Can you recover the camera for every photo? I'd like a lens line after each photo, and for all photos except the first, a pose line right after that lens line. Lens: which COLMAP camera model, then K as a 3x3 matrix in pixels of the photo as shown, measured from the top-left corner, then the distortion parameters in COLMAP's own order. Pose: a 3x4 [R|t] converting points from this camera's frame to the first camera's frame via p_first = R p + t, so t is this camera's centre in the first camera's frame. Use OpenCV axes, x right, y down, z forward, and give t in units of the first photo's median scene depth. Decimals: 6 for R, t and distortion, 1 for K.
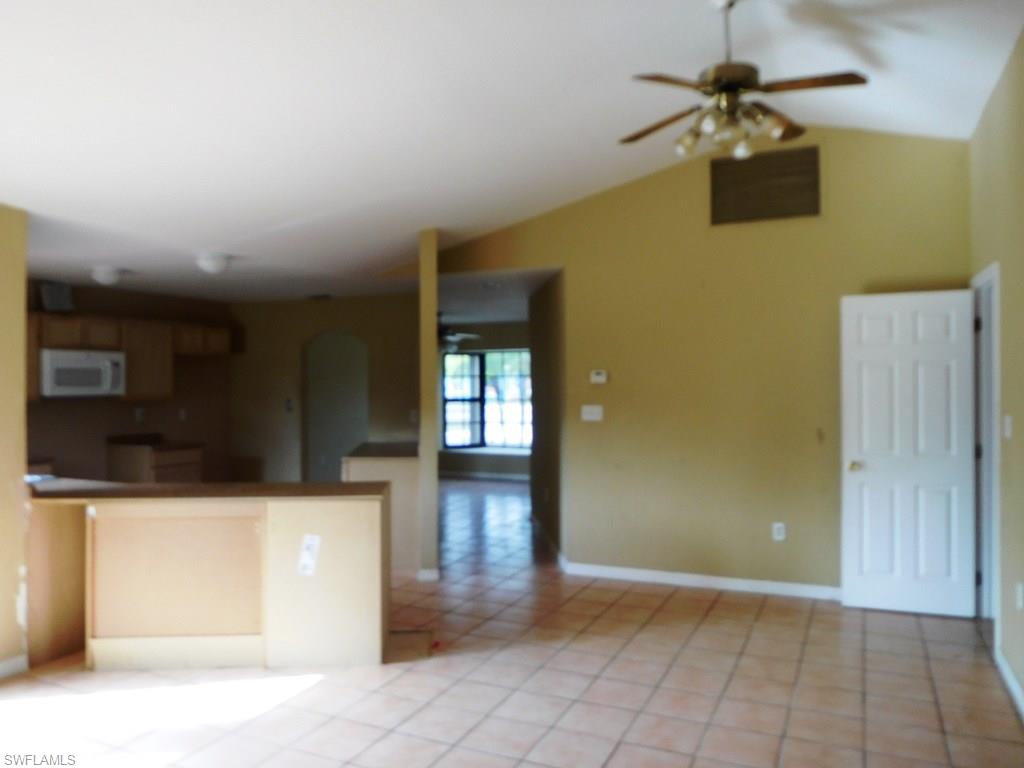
lens RADIAL K [[762.2, 0, 511.7], [0, 762.2, 369.6], [0, 0, 1]] dist [-0.028060, 0.003083]
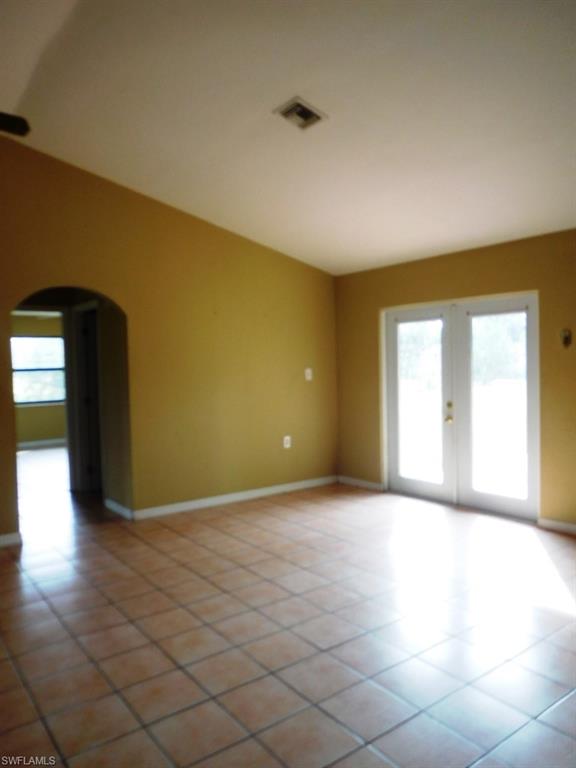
lens RADIAL K [[567.2, 0, 288.0], [0, 567.2, 384.0], [0, 0, 1]] dist [-0.000559, 0.003148]
pose [[-0.475440, 0.047237, -0.878479, 0.522129], [0.033067, 0.998811, 0.035812, 0.031065], [0.879126, -0.012022, -0.476437, 0.883989]]
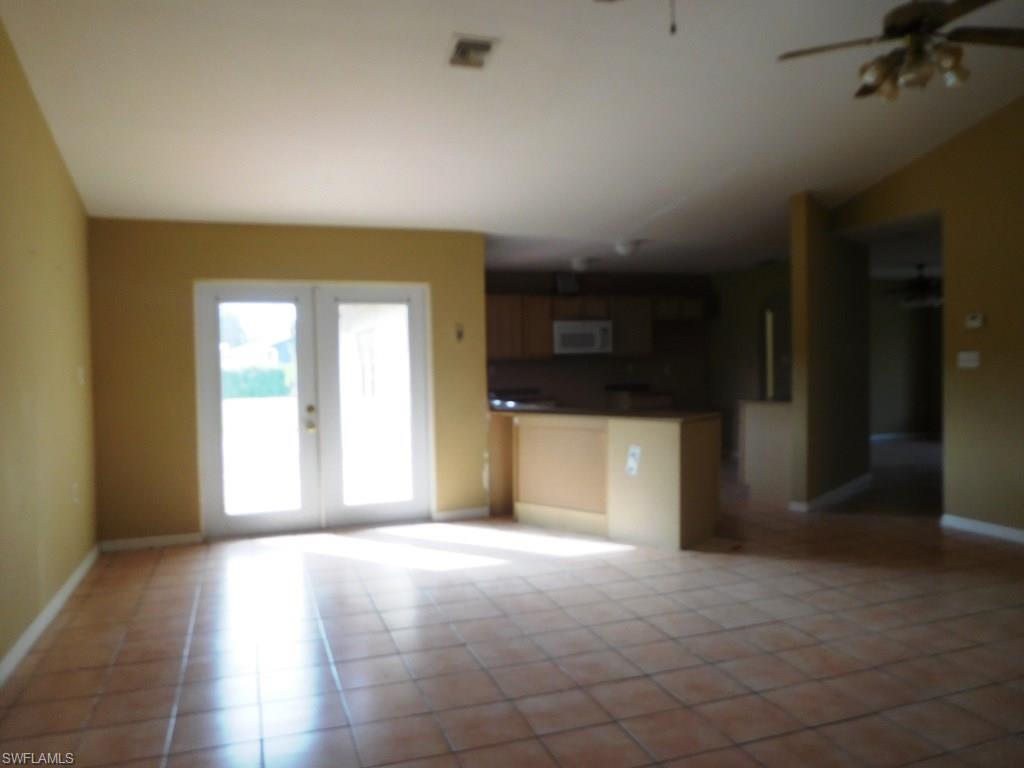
lens RADIAL K [[756.3, 0, 512.0], [0, 756.3, 384.0], [0, 0, 1]] dist [-0.000559, 0.003148]
pose [[0.698835, 0.012137, -0.715180, 0.481742], [0.026932, 0.998701, 0.043264, 0.039261], [0.714775, -0.049496, 0.697601, -0.076910]]
